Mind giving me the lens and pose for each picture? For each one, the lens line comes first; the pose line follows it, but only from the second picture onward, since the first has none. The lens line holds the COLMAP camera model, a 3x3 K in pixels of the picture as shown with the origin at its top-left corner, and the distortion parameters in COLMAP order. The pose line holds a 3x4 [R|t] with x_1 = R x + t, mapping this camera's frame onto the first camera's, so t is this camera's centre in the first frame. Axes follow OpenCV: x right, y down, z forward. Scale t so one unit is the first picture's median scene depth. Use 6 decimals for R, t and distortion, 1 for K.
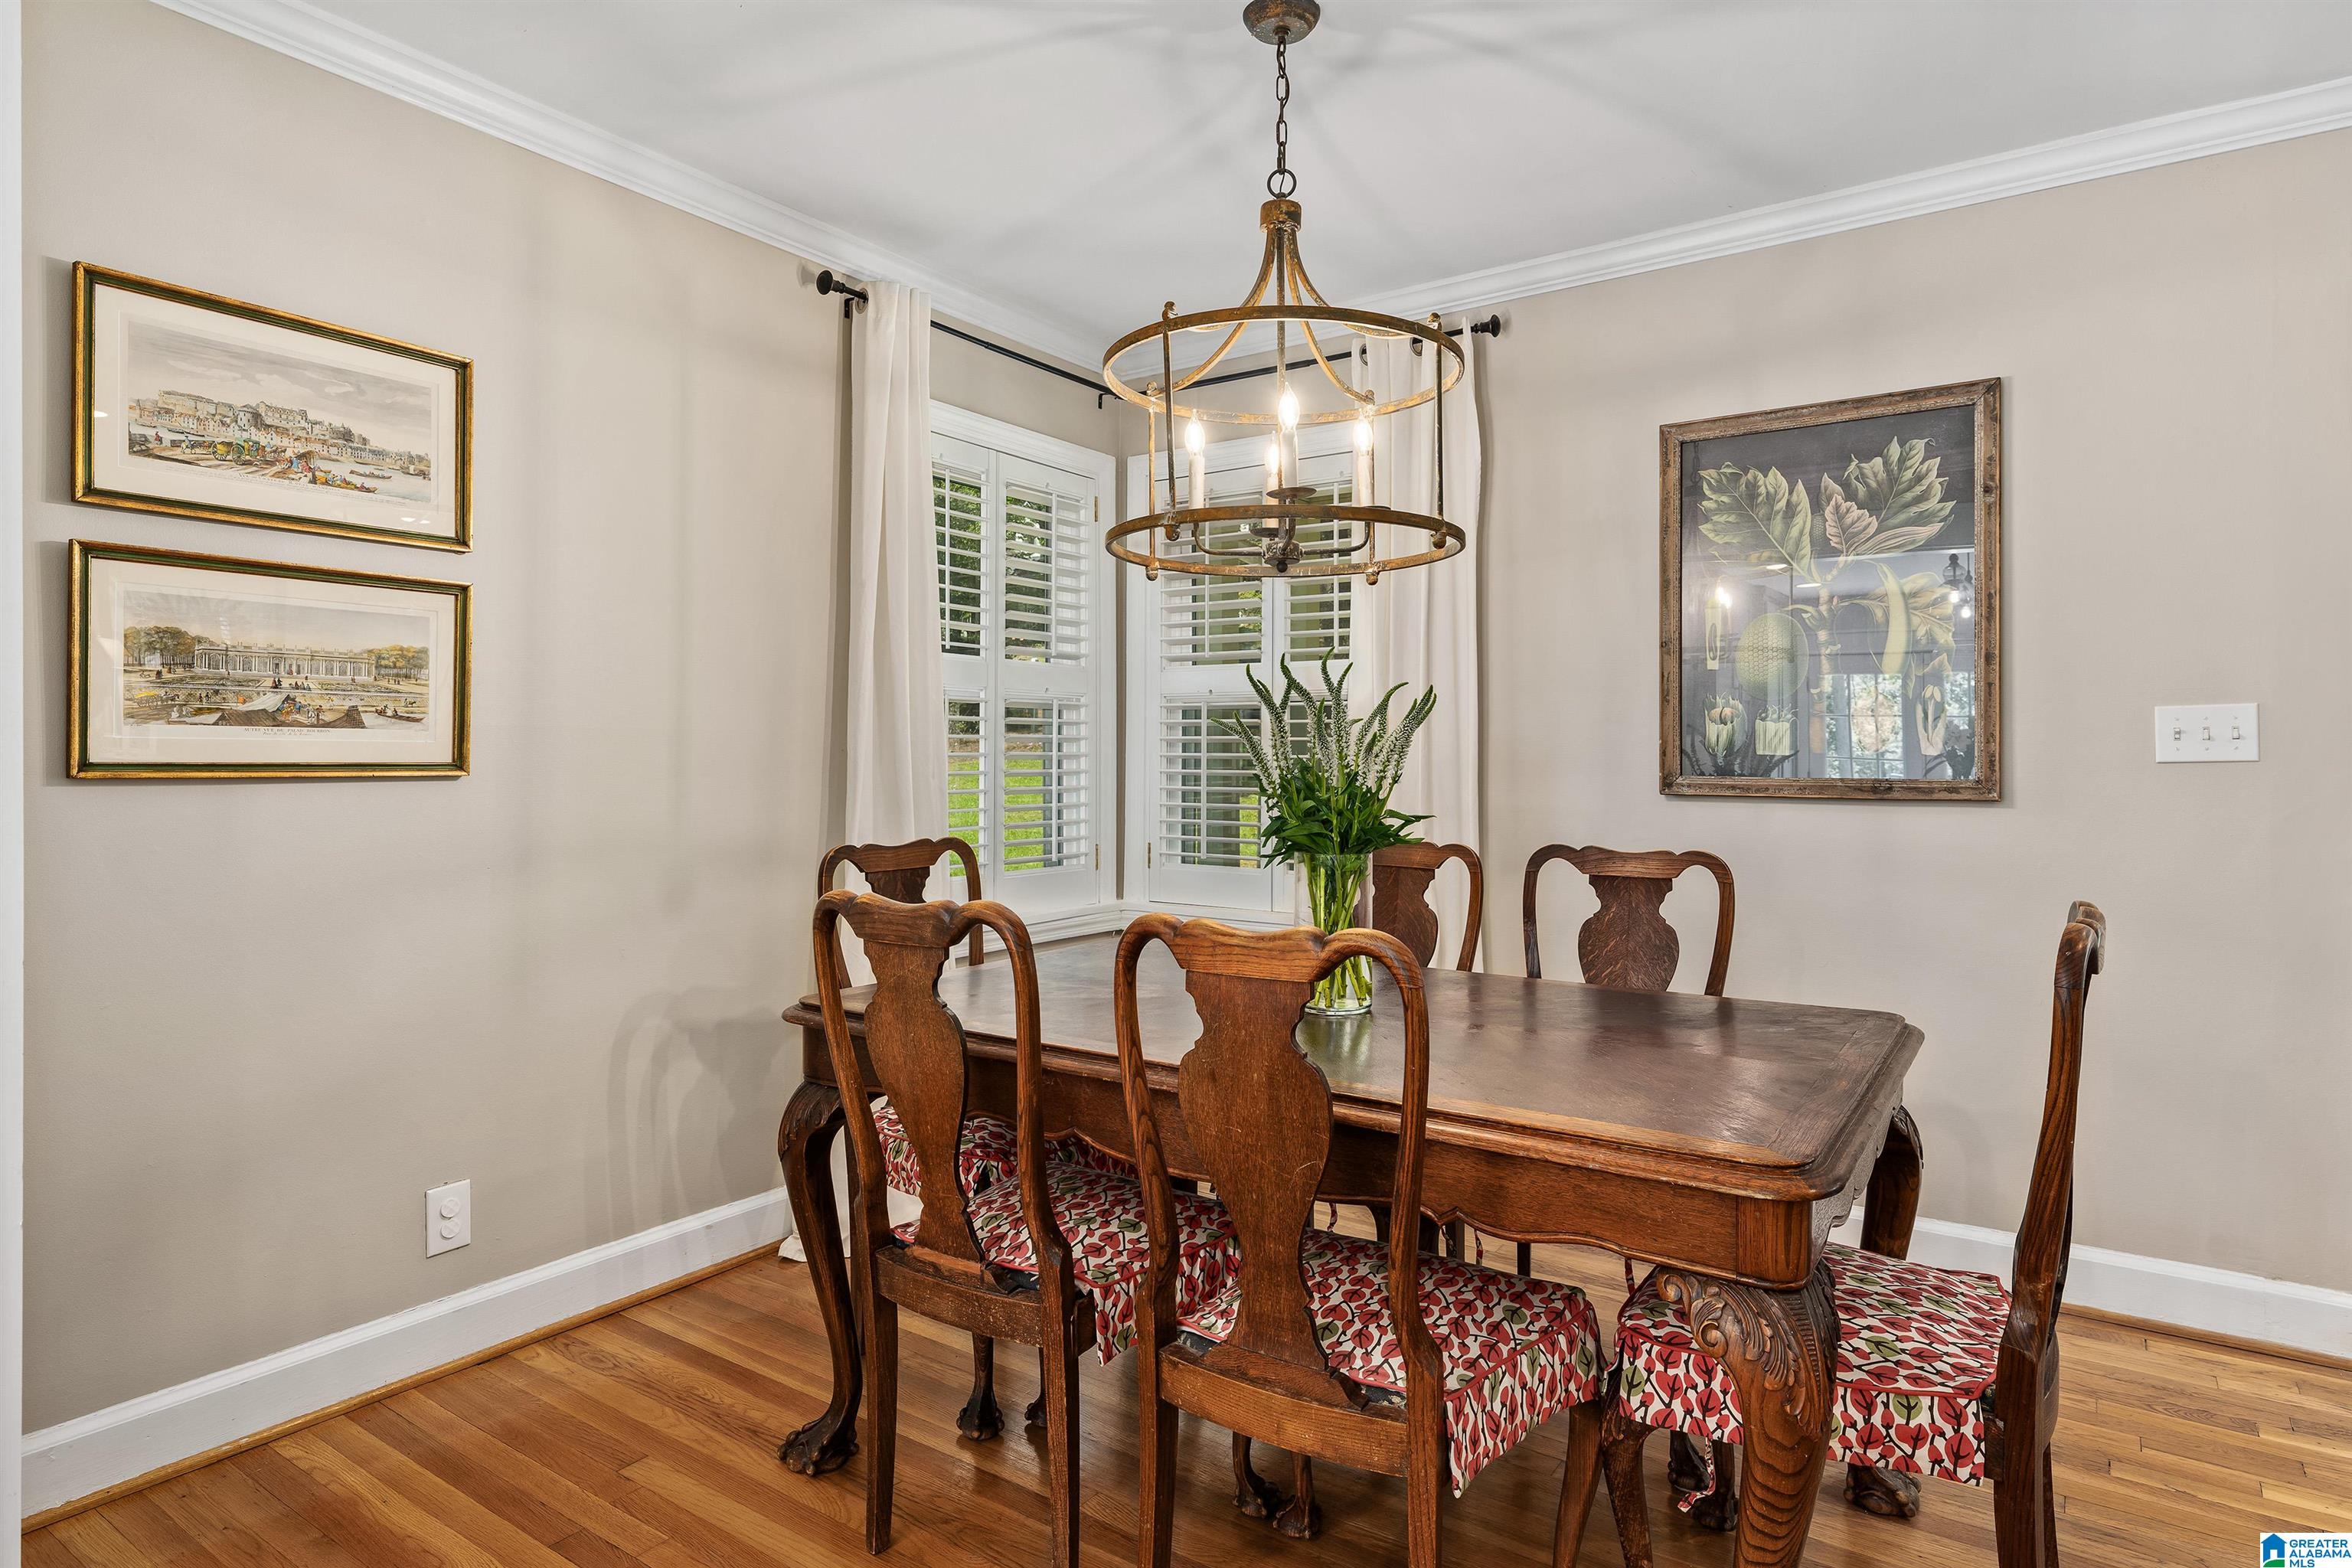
lens RADIAL K [[1310.9, 0, 1184.4], [0, 1310.9, 770.0], [0, 0, 1]] dist [0.023928, 0.001038]
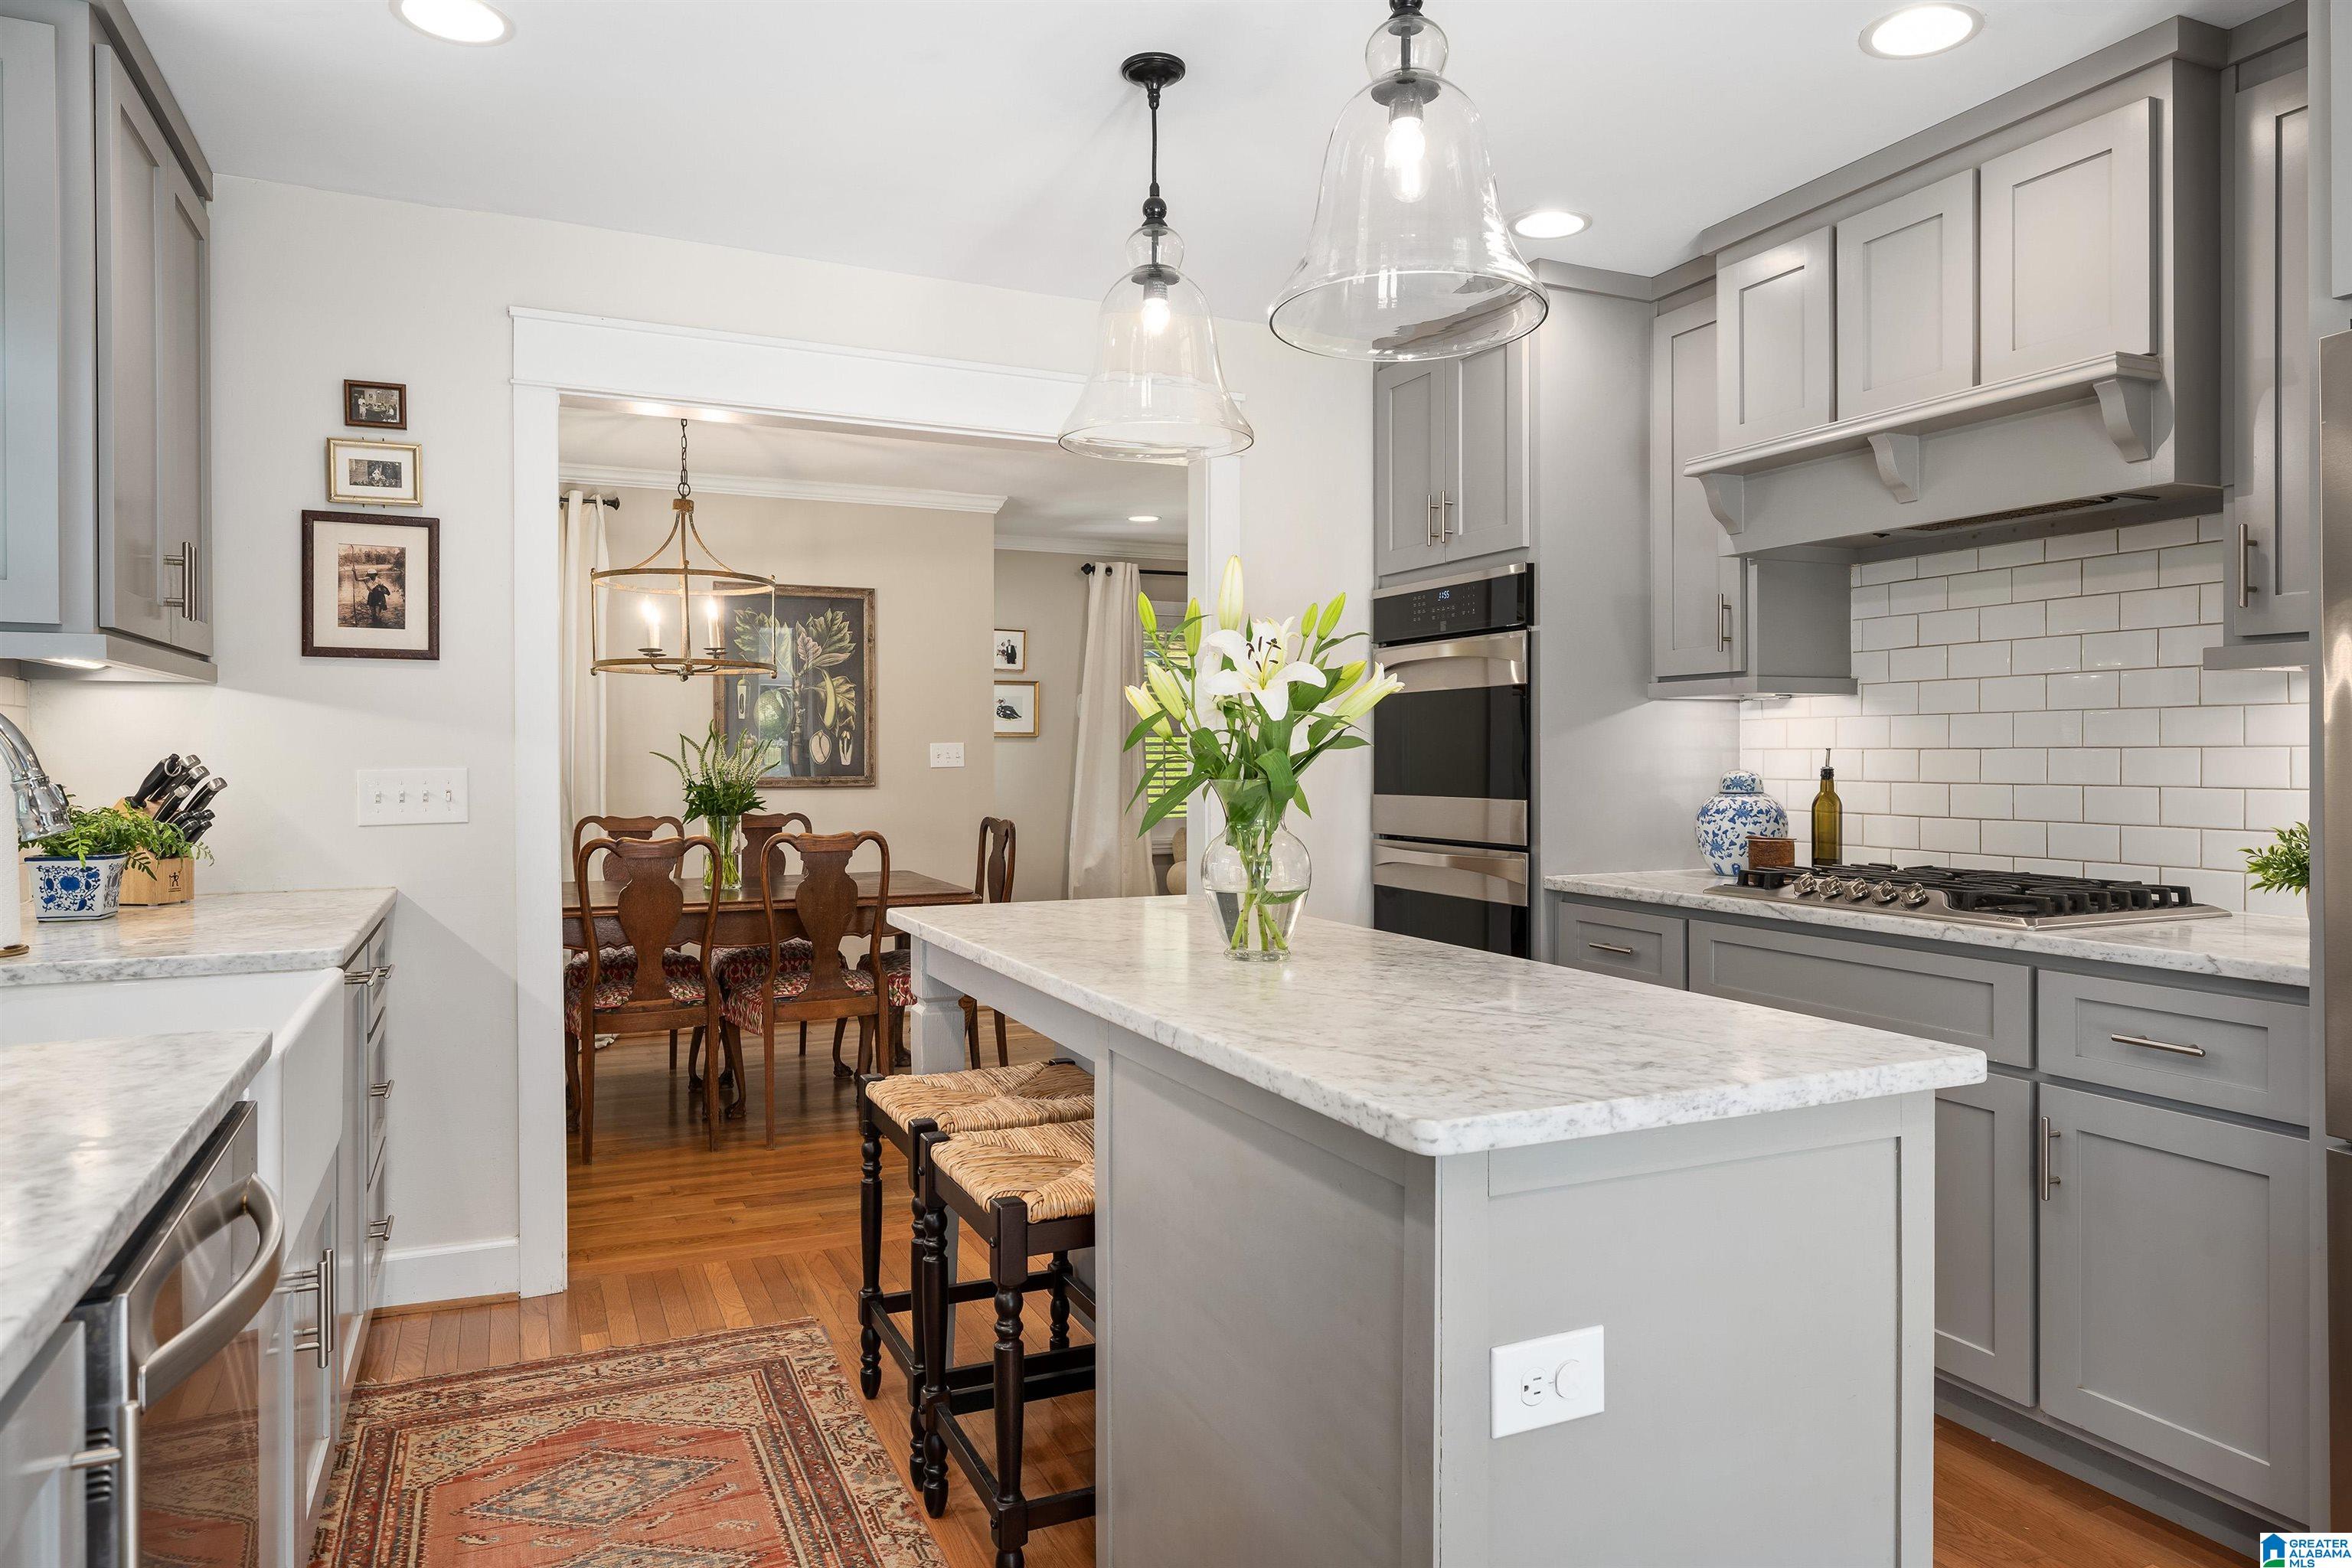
lens RADIAL K [[1468.1, 0, 1171.9], [0, 1468.1, 761.3], [0, 0, 1]] dist [0.005805, 0.002376]
pose [[0.529204, -0.005034, 0.848480, -1.142854], [0.006685, 0.999976, 0.001764, -0.018892], [-0.848468, 0.004739, 0.529225, -0.661284]]
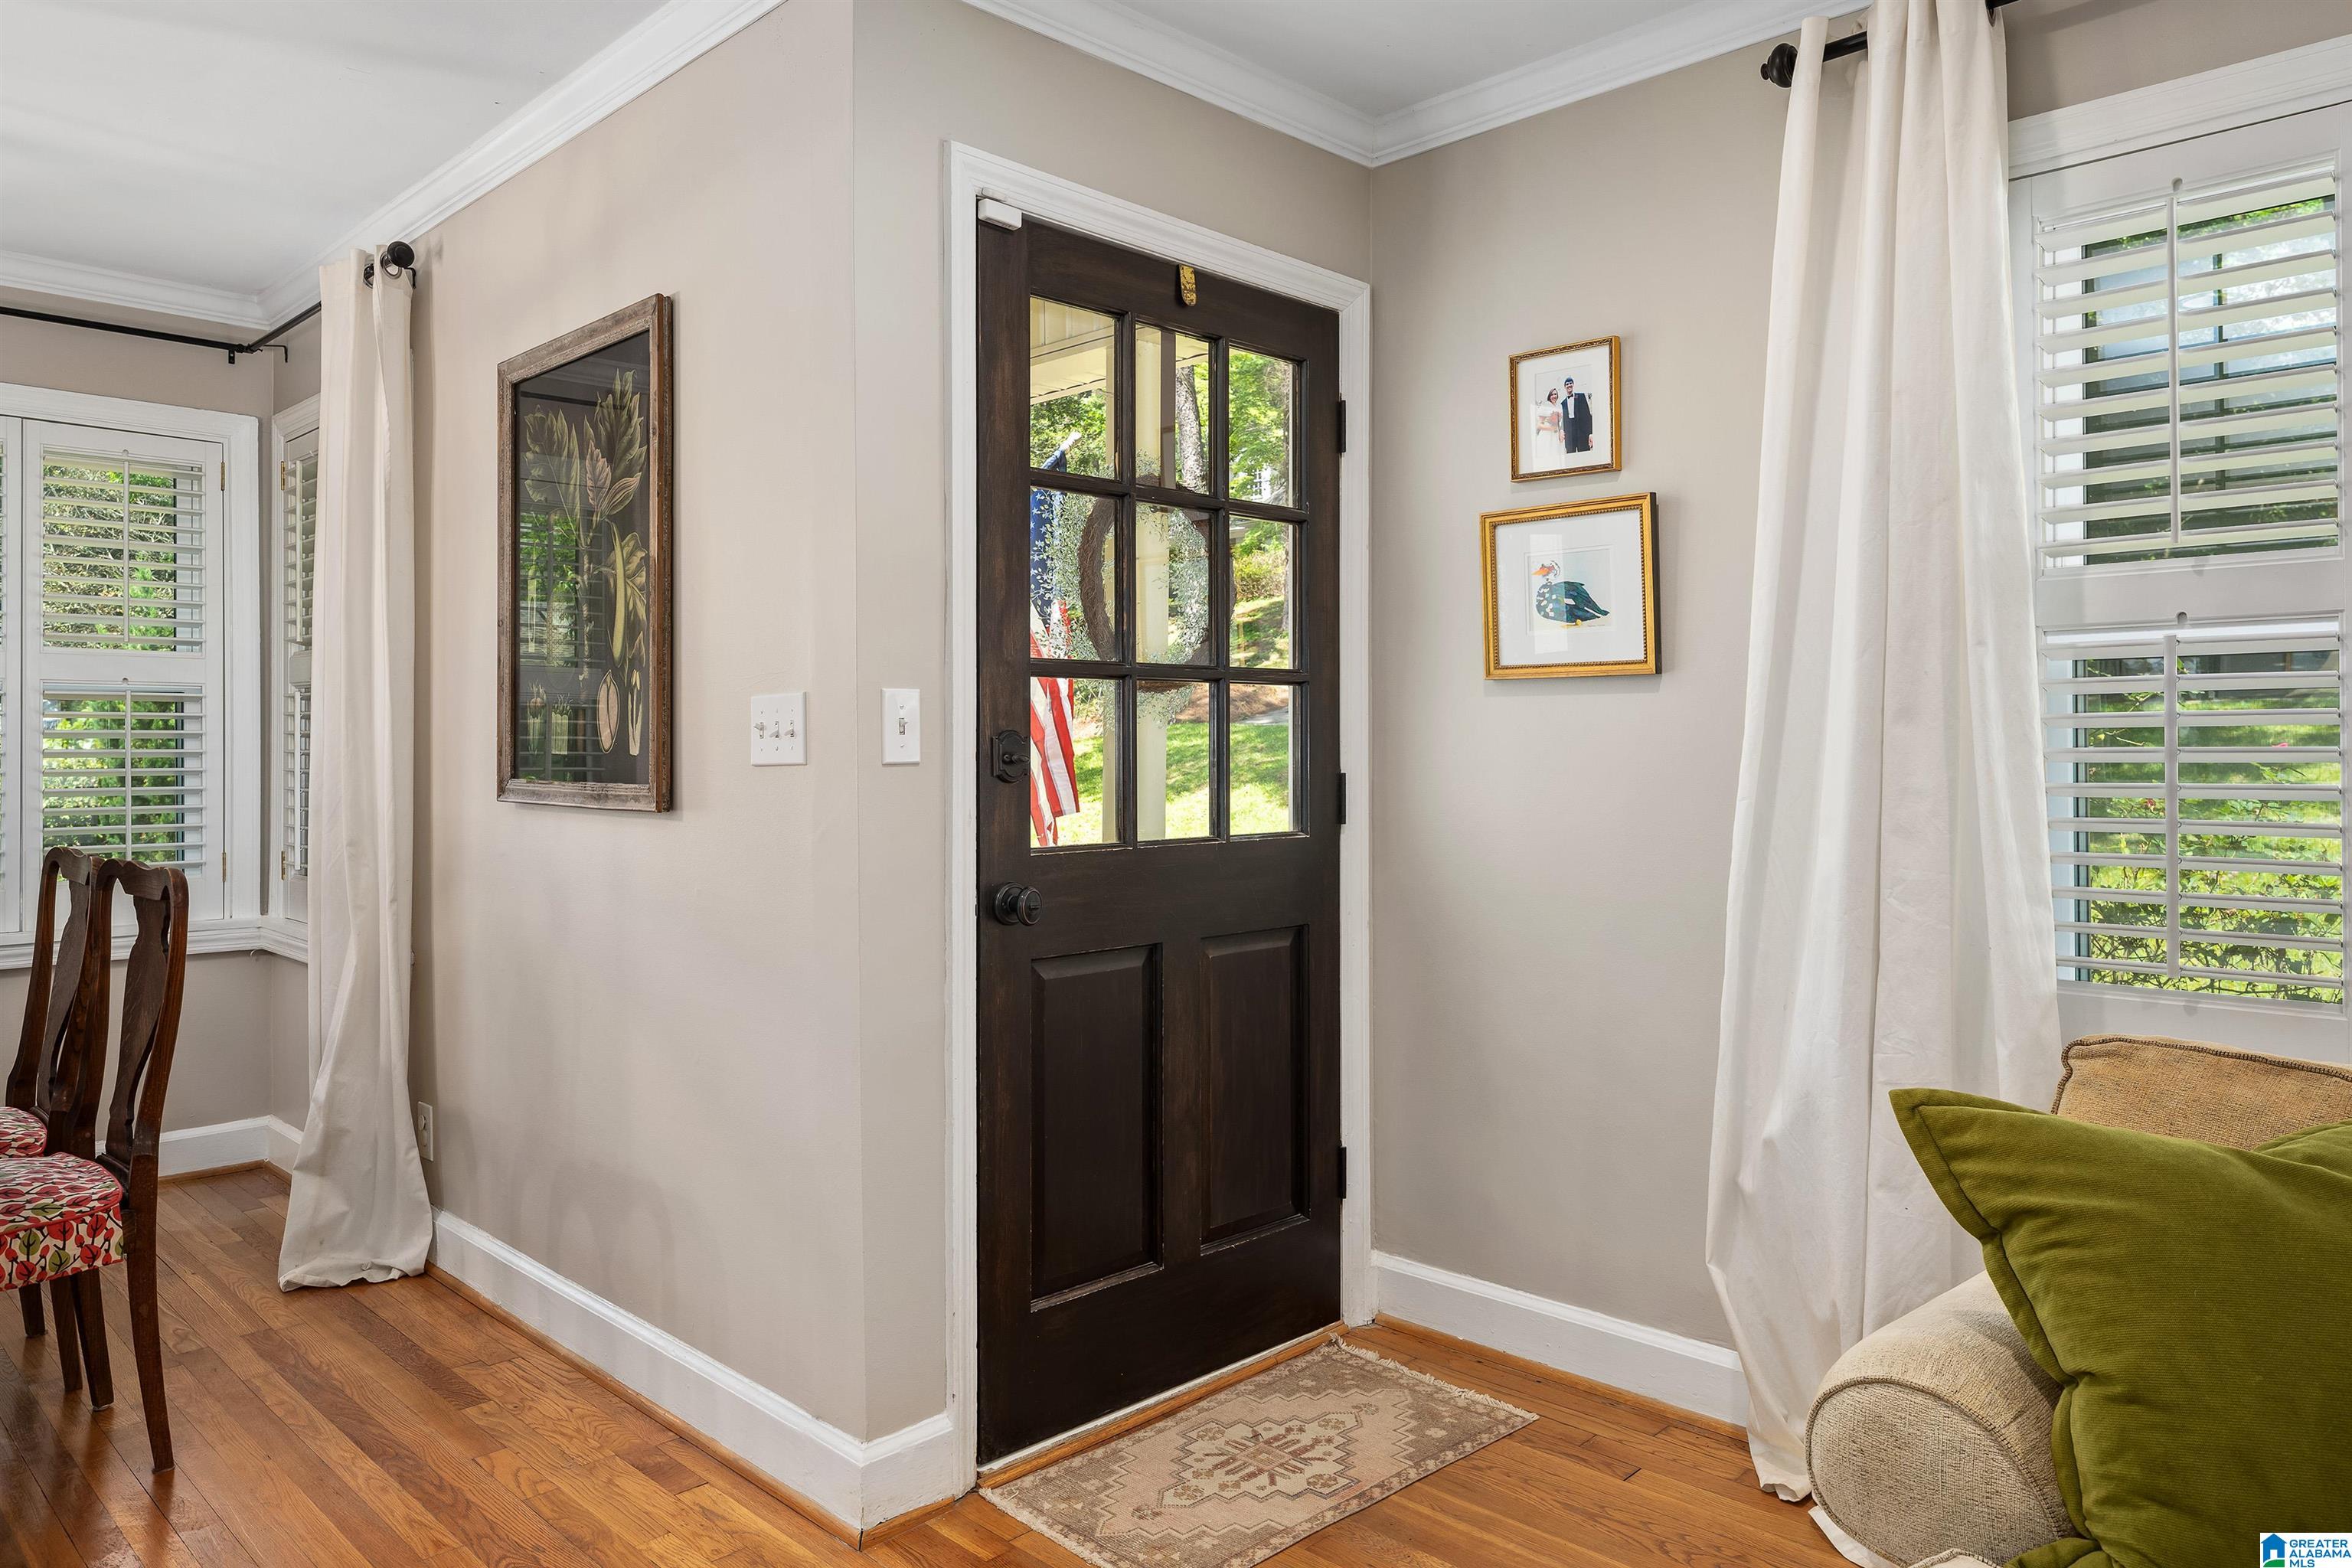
lens RADIAL K [[1556.9, 0, 1181.1], [0, 1556.9, 764.2], [0, 0, 1]] dist [-0.003415, -0.000068]
pose [[0.980856, 0.005544, -0.194655, 1.108082], [-0.007254, 0.999941, -0.008073, -0.000157], [0.194599, 0.009330, 0.980839, 0.125731]]
